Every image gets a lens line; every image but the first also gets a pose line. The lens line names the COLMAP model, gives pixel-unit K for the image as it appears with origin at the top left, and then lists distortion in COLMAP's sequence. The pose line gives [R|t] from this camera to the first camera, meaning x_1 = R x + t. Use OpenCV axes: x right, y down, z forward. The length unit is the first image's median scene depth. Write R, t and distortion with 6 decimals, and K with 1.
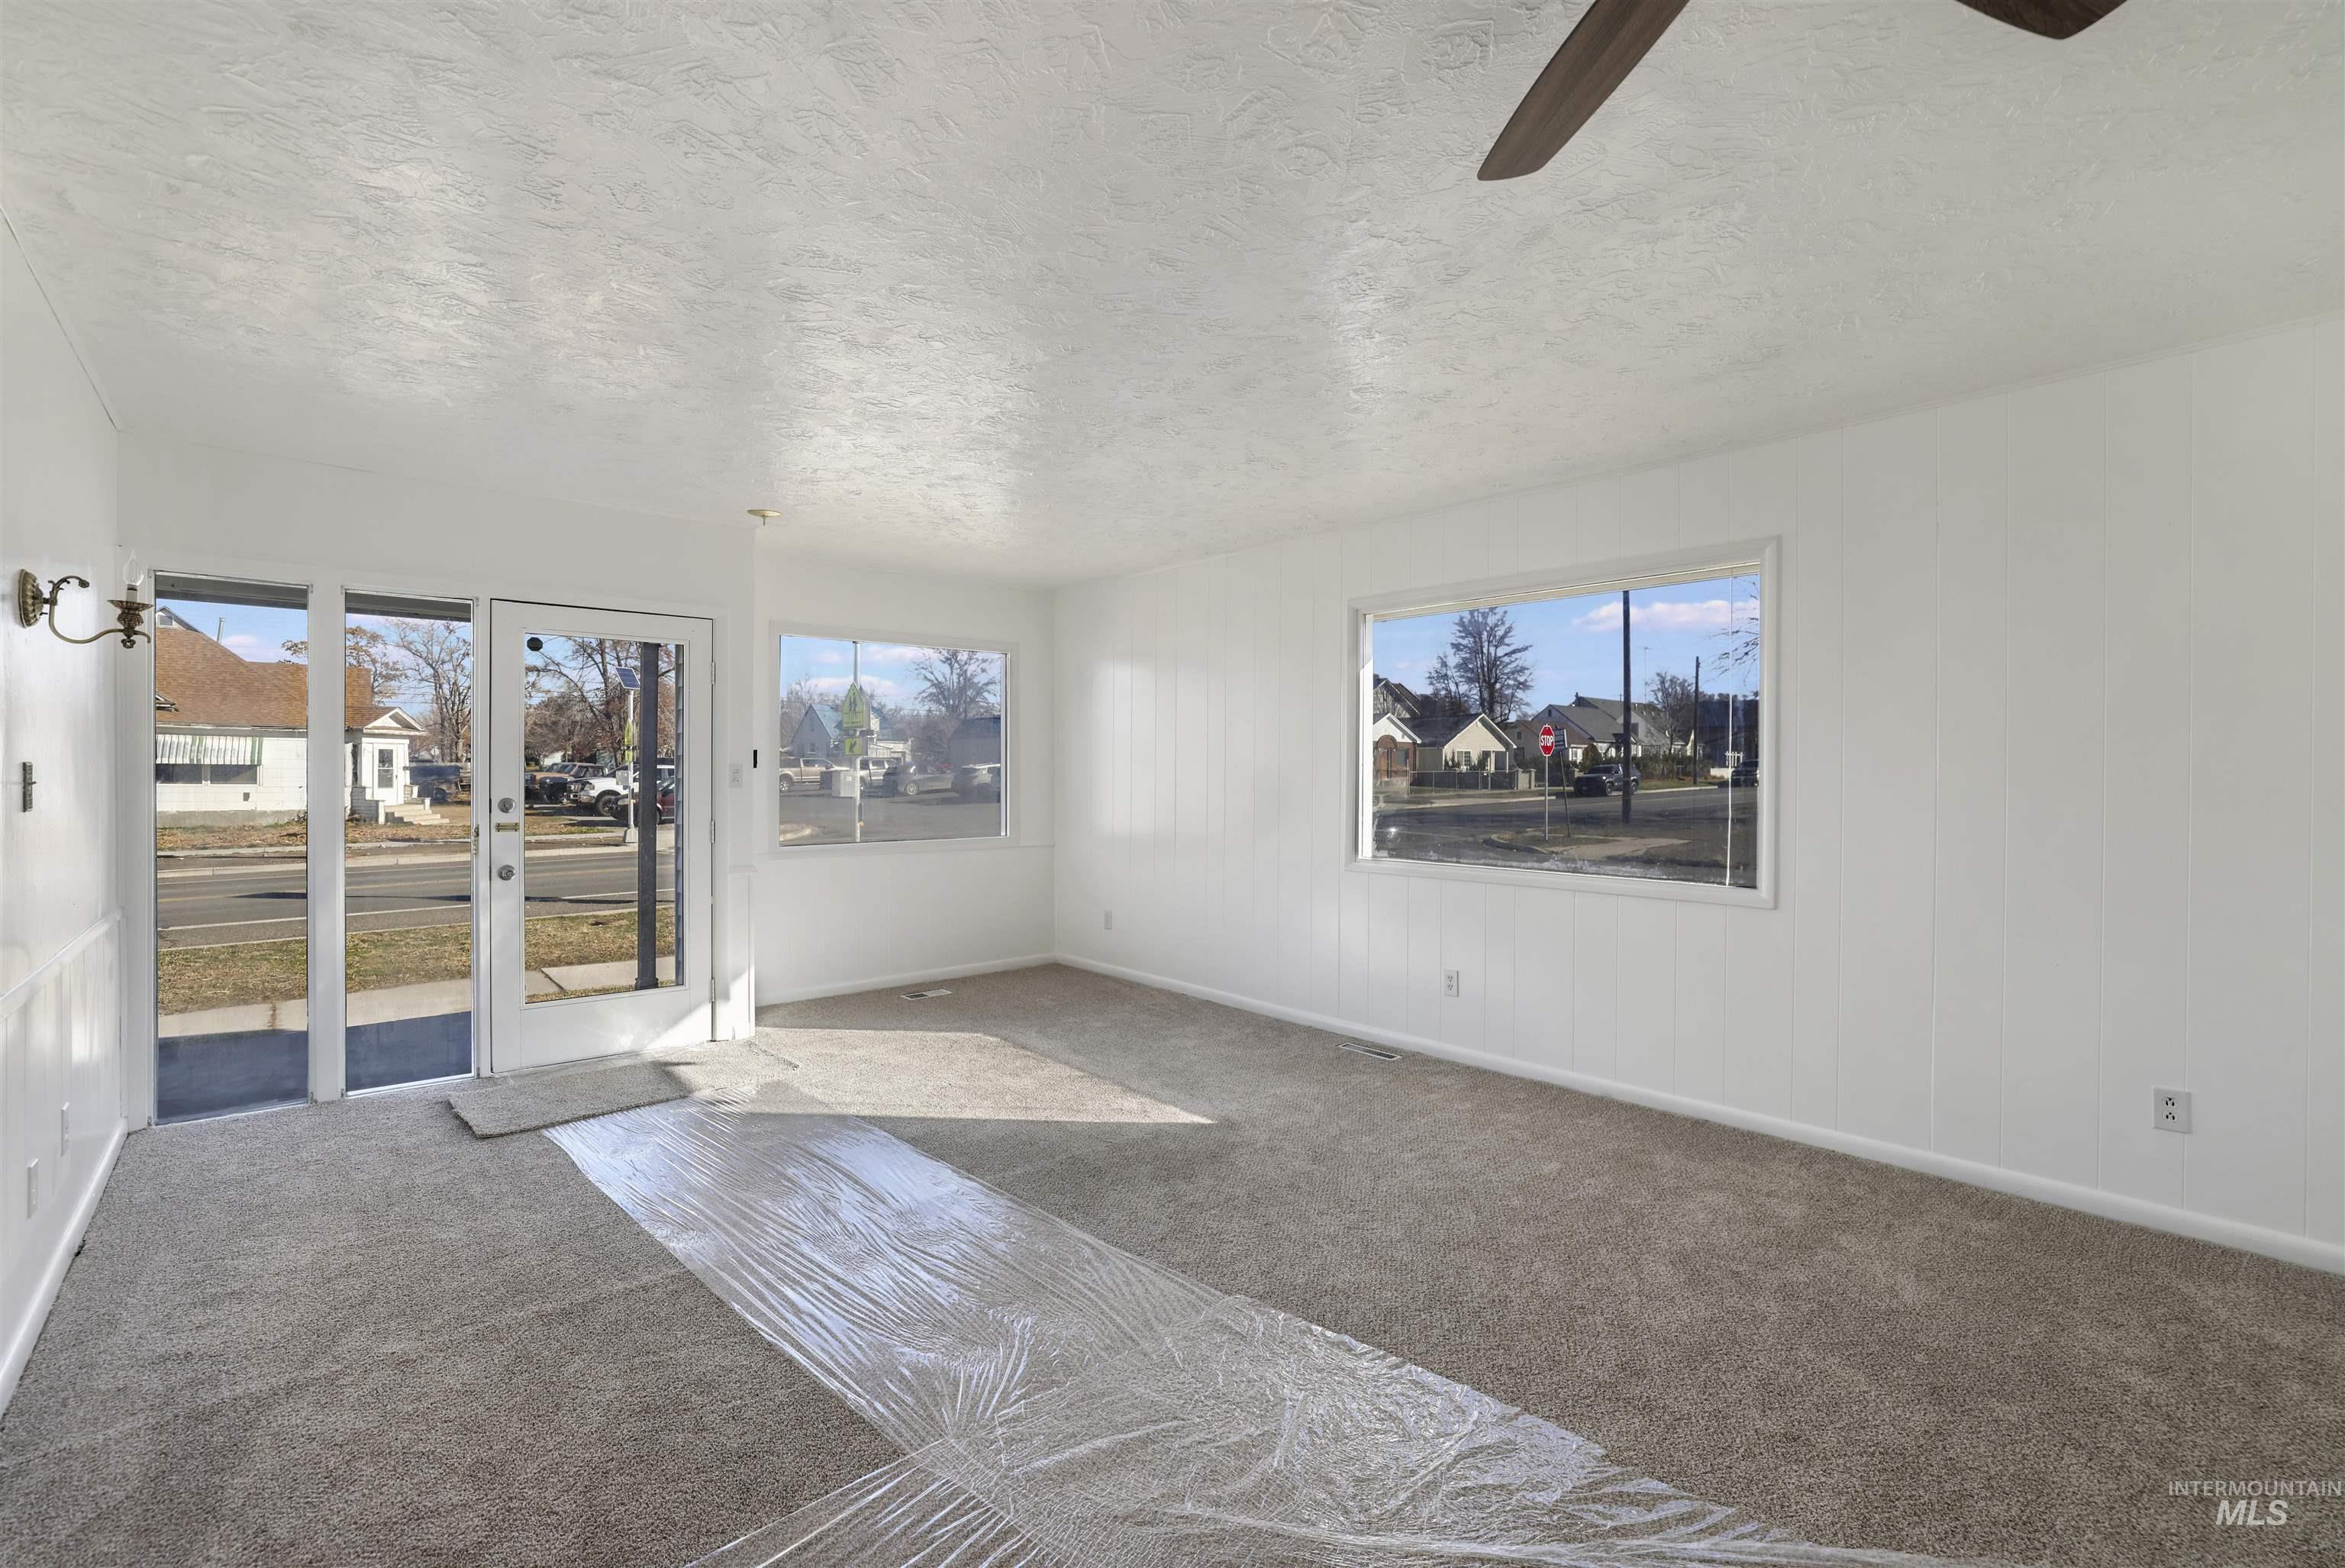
lens RADIAL K [[1031.2, 0, 1164.6], [0, 1031.2, 778.8], [0, 0, 1]] dist [-0.049281, 0.020833]
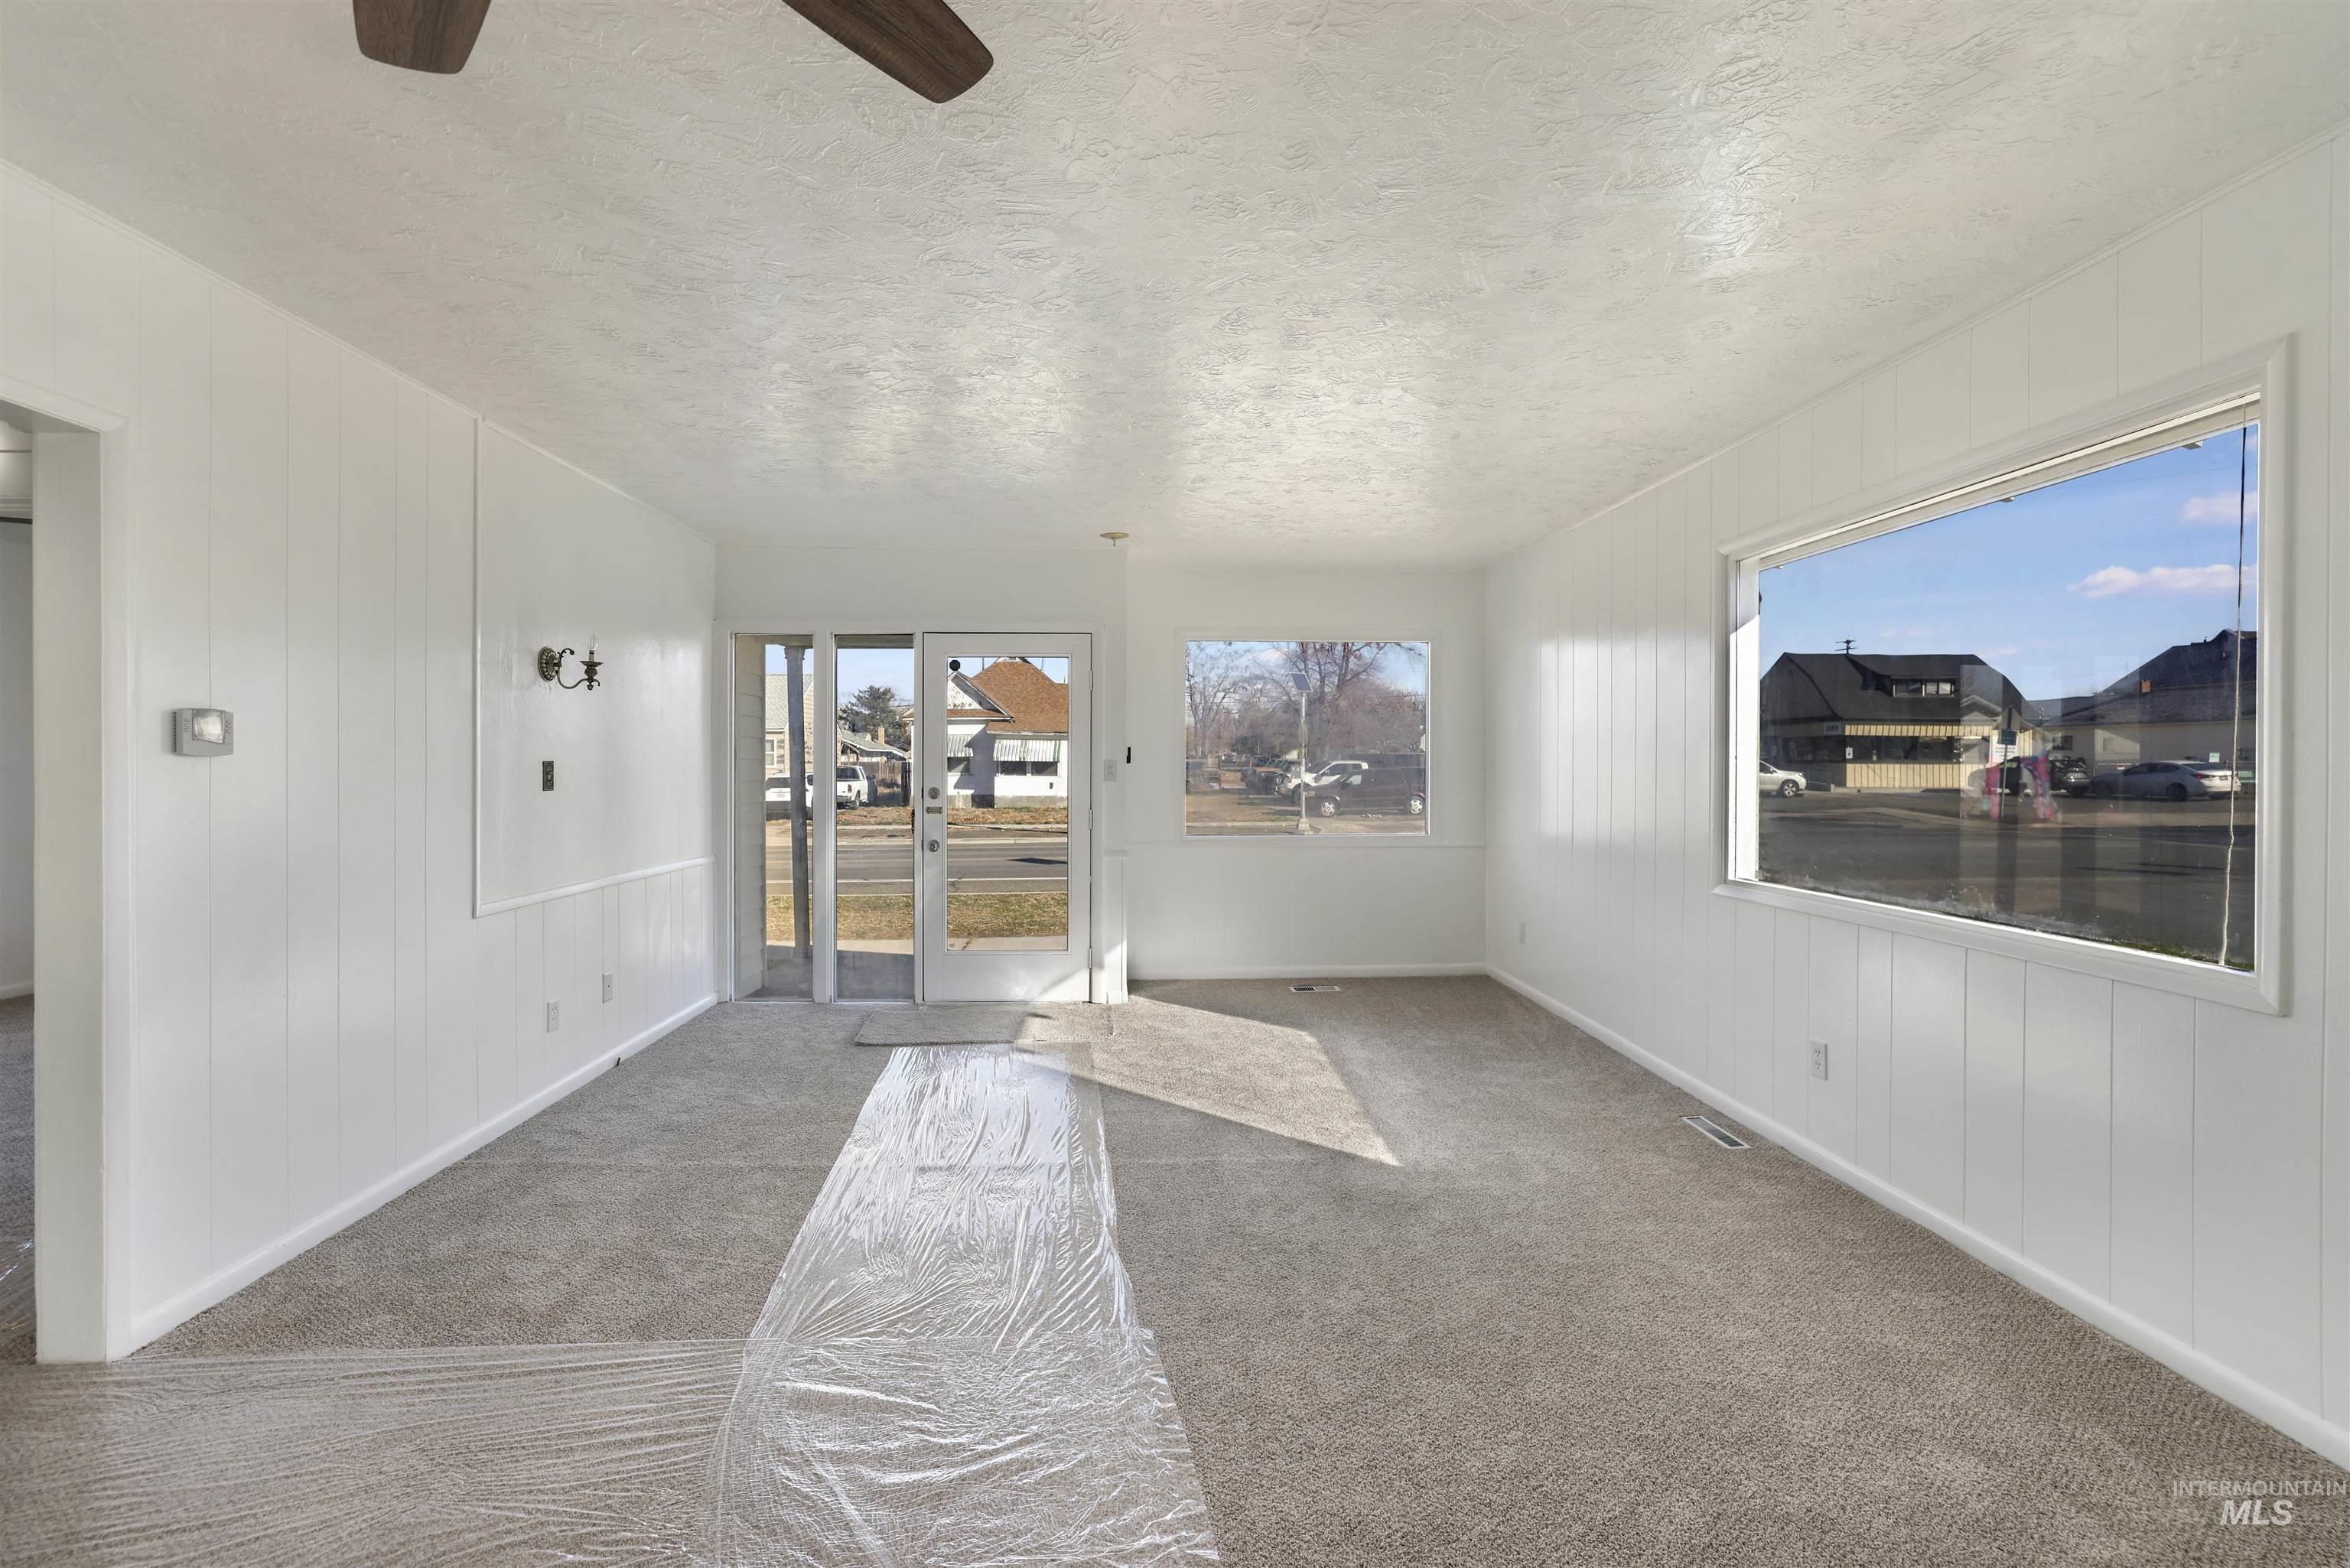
lens RADIAL K [[1037.2, 0, 1158.4], [0, 1037.2, 769.8], [0, 0, 1]] dist [-0.047581, 0.019584]
pose [[0.779235, 0.001308, -0.626731, 0.390090], [-0.003736, 0.999990, -0.002558, -0.000972], [0.626721, 0.004335, 0.779232, 0.161300]]
